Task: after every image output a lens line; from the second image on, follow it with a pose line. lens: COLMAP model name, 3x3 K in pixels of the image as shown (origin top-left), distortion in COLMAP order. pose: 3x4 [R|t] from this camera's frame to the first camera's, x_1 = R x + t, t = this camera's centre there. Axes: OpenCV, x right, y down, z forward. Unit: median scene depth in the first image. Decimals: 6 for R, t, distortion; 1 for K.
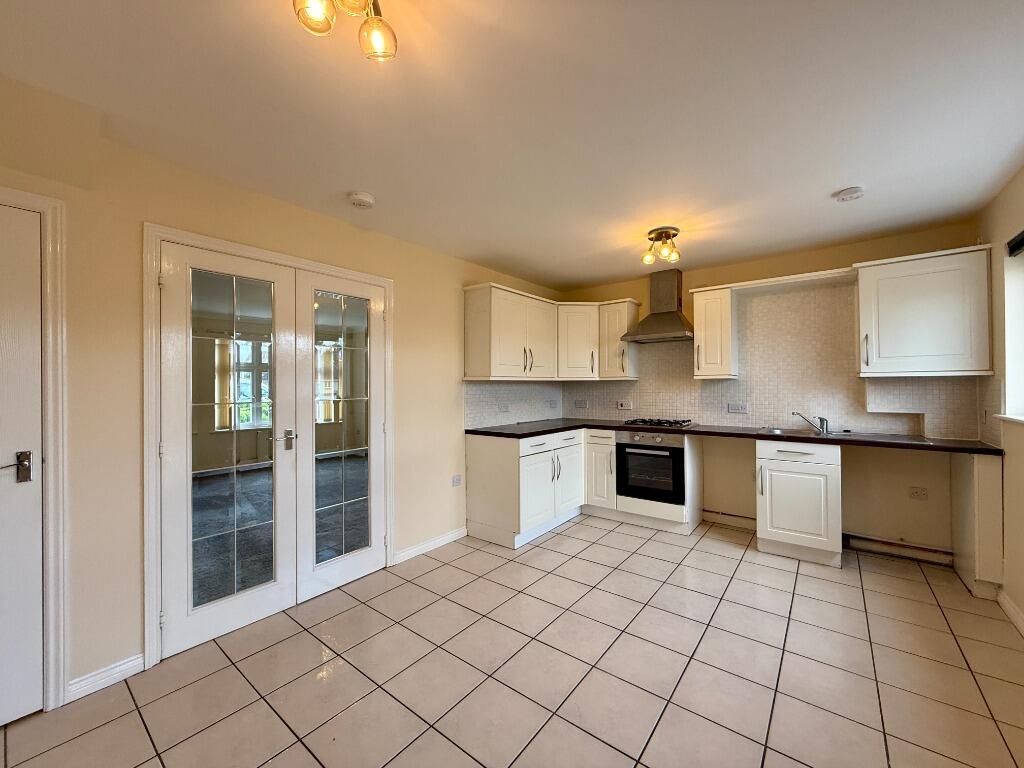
lens RADIAL K [[409.2, 0, 509.5], [0, 409.2, 385.4], [0, 0, 1]] dist [-0.002300, 0.000280]
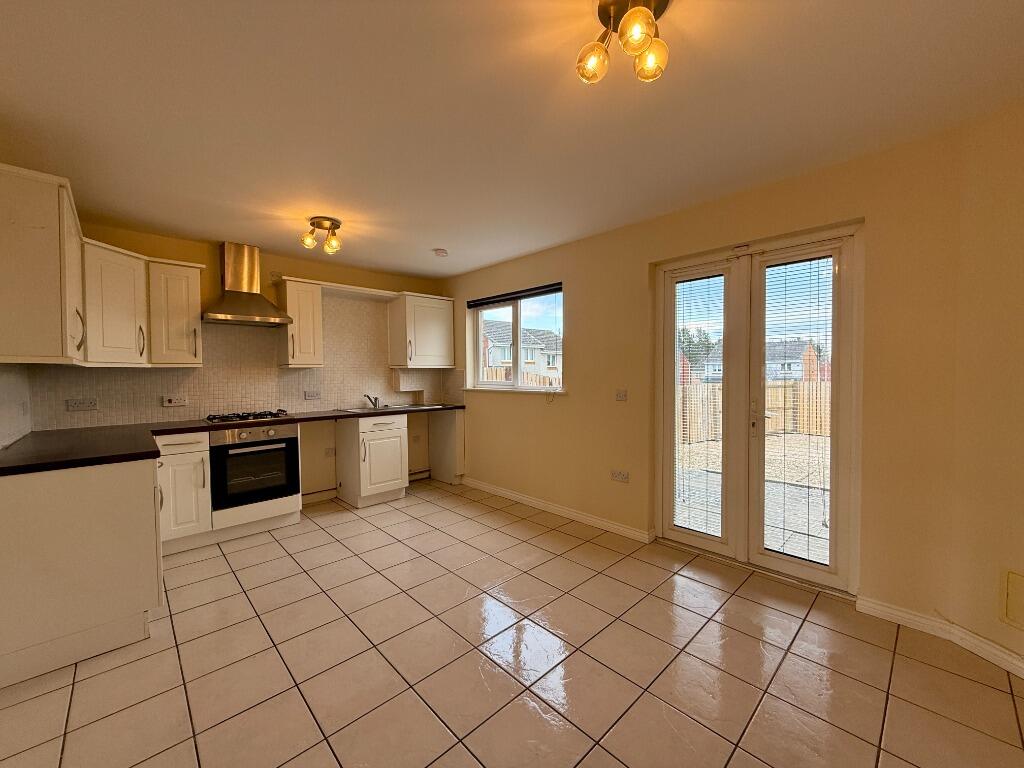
lens RADIAL K [[409.2, 0, 508.7], [0, 409.2, 382.9], [0, 0, 1]] dist [-0.002300, 0.000280]
pose [[0.140239, -0.023302, 0.989843, -0.493335], [0.008526, 0.999714, 0.022327, 0.004084], [-0.990081, 0.005308, 0.140397, 0.351908]]
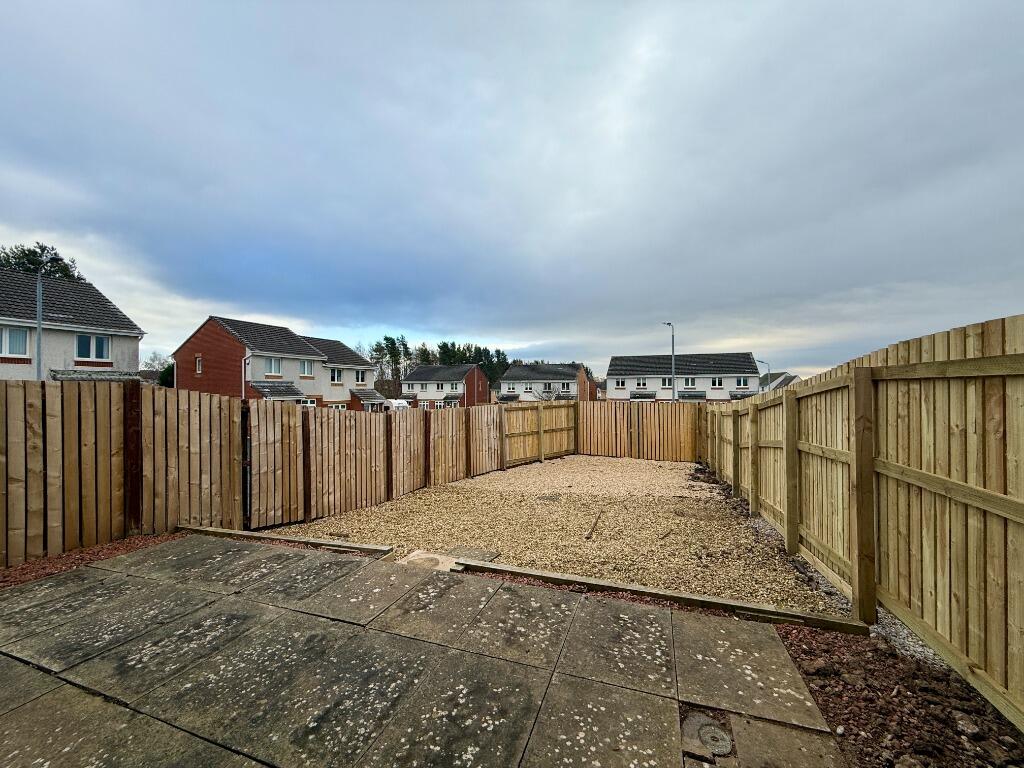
lens RADIAL K [[409.2, 0, 515.9], [0, 409.2, 388.7], [0, 0, 1]] dist [-0.002300, 0.000280]
pose [[-0.328432, 0.004644, 0.944516, -0.367495], [0.002944, 0.999988, -0.003893, 0.004495], [-0.944523, 0.001502, -0.328441, 0.293494]]
